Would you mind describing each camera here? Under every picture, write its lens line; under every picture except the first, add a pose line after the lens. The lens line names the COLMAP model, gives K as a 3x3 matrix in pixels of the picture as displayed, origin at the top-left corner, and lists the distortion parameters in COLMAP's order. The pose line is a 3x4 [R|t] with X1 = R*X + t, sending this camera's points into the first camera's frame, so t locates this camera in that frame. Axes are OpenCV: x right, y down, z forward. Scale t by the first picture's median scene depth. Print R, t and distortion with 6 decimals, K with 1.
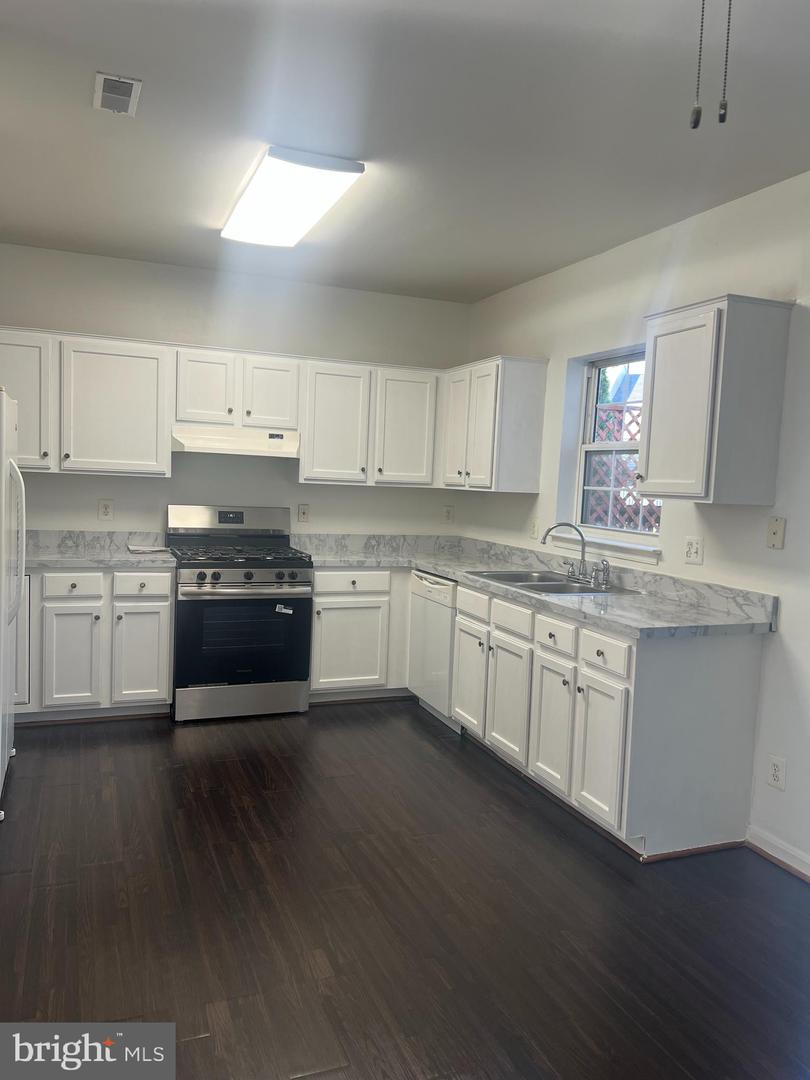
lens RADIAL K [[806.9, 0, 406.9], [0, 806.9, 548.6], [0, 0, 1]] dist [0.070476, -0.076299]
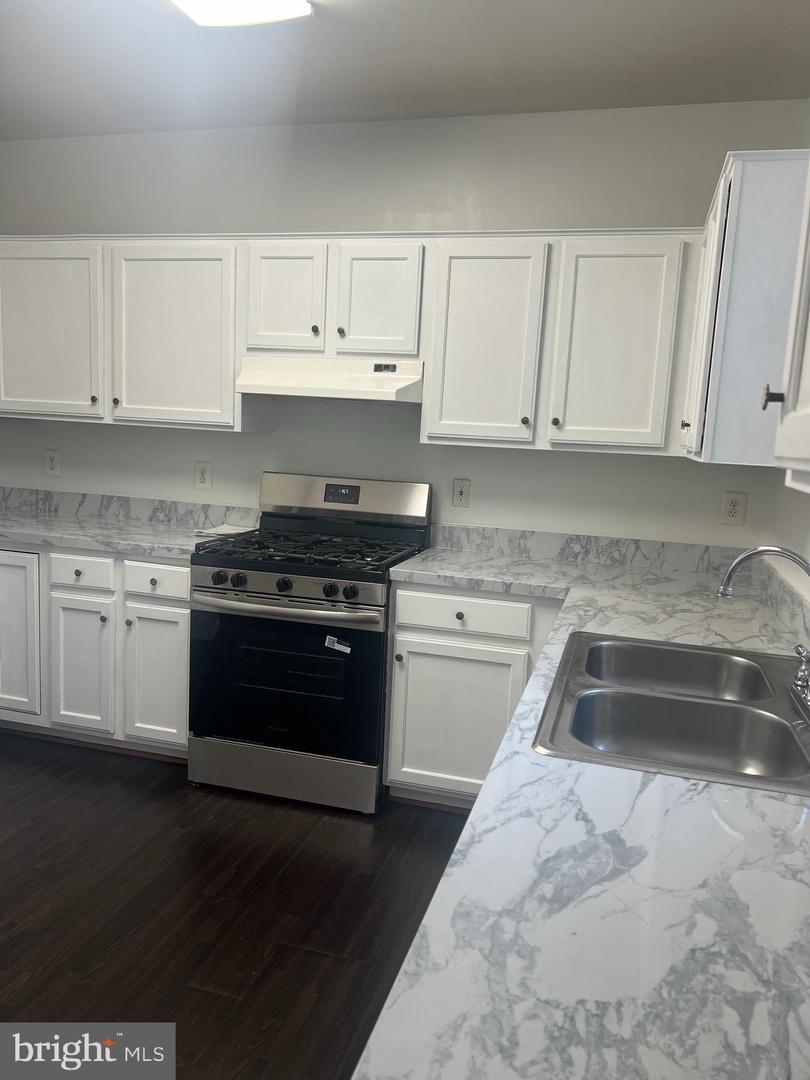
lens RADIAL K [[806.9, 0, 407.0], [0, 806.9, 547.1], [0, 0, 1]] dist [0.070476, -0.076299]
pose [[0.792390, 0.086724, -0.603818, 0.255154], [-0.072308, 0.996217, 0.048192, -0.032736], [0.605714, 0.005474, 0.795664, 0.532570]]
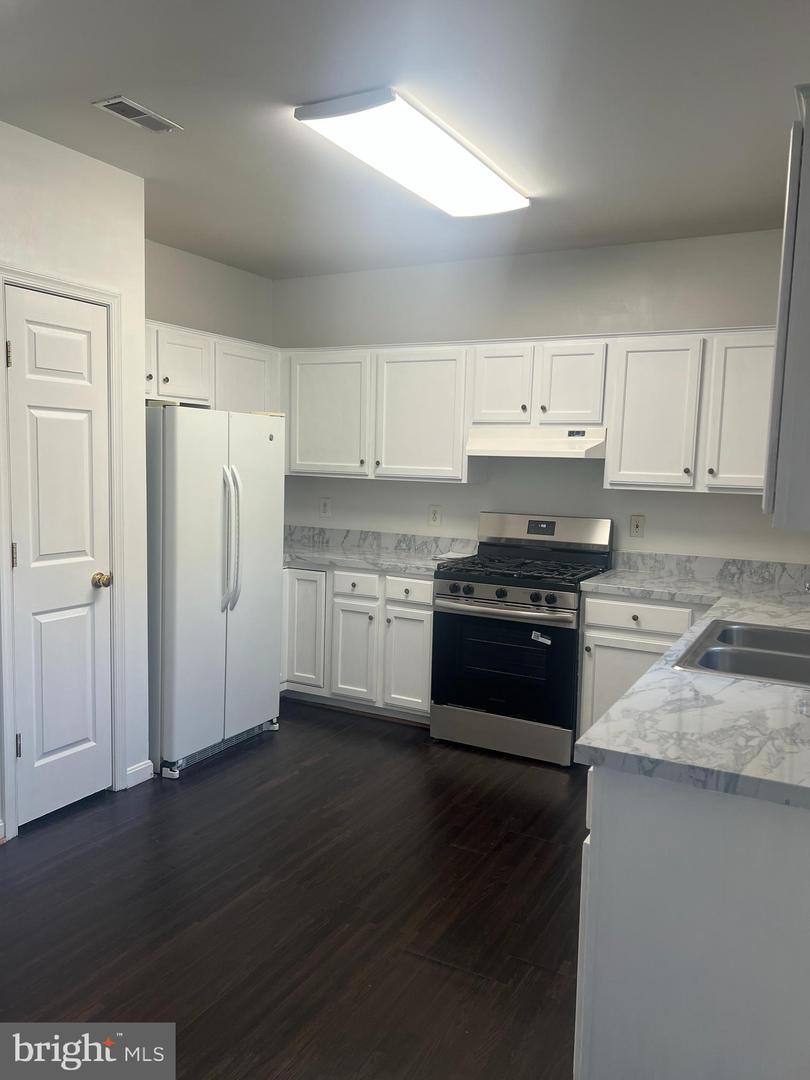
lens RADIAL K [[806.9, 0, 406.7], [0, 806.9, 545.3], [0, 0, 1]] dist [0.070476, -0.076299]
pose [[0.640763, 0.055961, -0.765697, 0.395074], [-0.069358, 0.997481, 0.014860, -0.023822], [0.764599, 0.043585, 0.643030, 0.341083]]
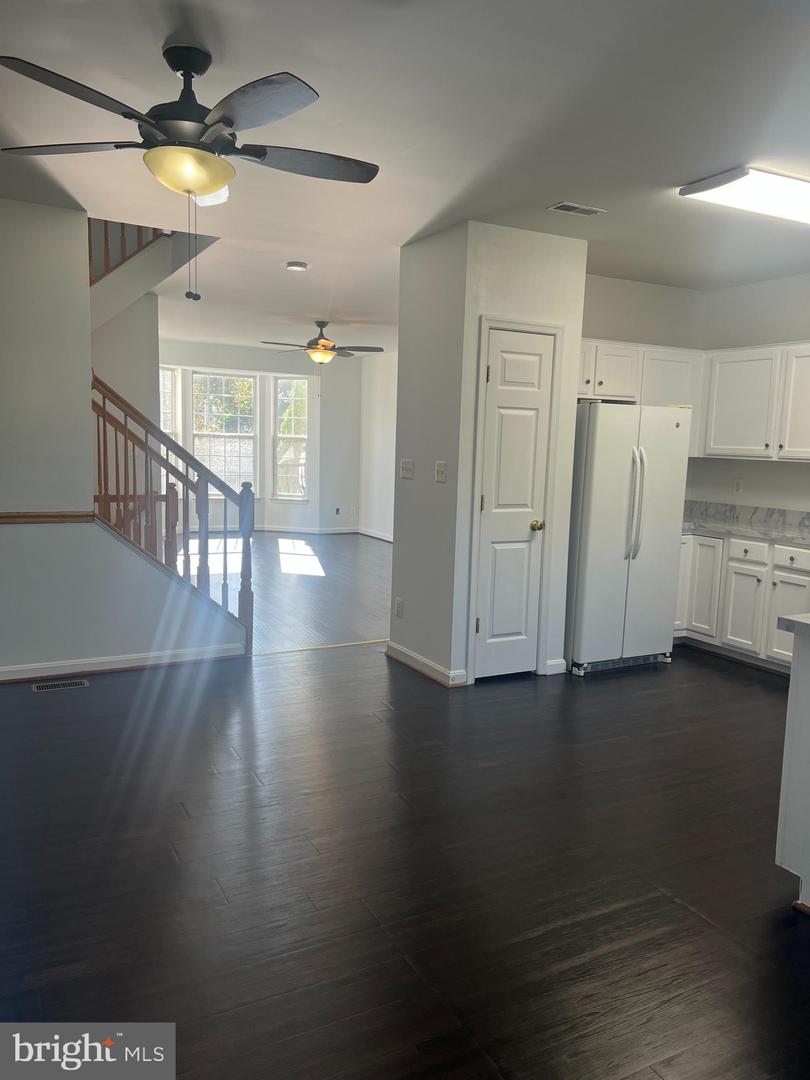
lens RADIAL K [[806.9, 0, 416.1], [0, 806.9, 541.2], [0, 0, 1]] dist [0.070476, -0.076299]
pose [[0.122094, 0.085022, -0.988870, 0.679115], [-0.114987, 0.990827, 0.070993, 0.000543], [0.985835, 0.105040, 0.130750, 0.313117]]
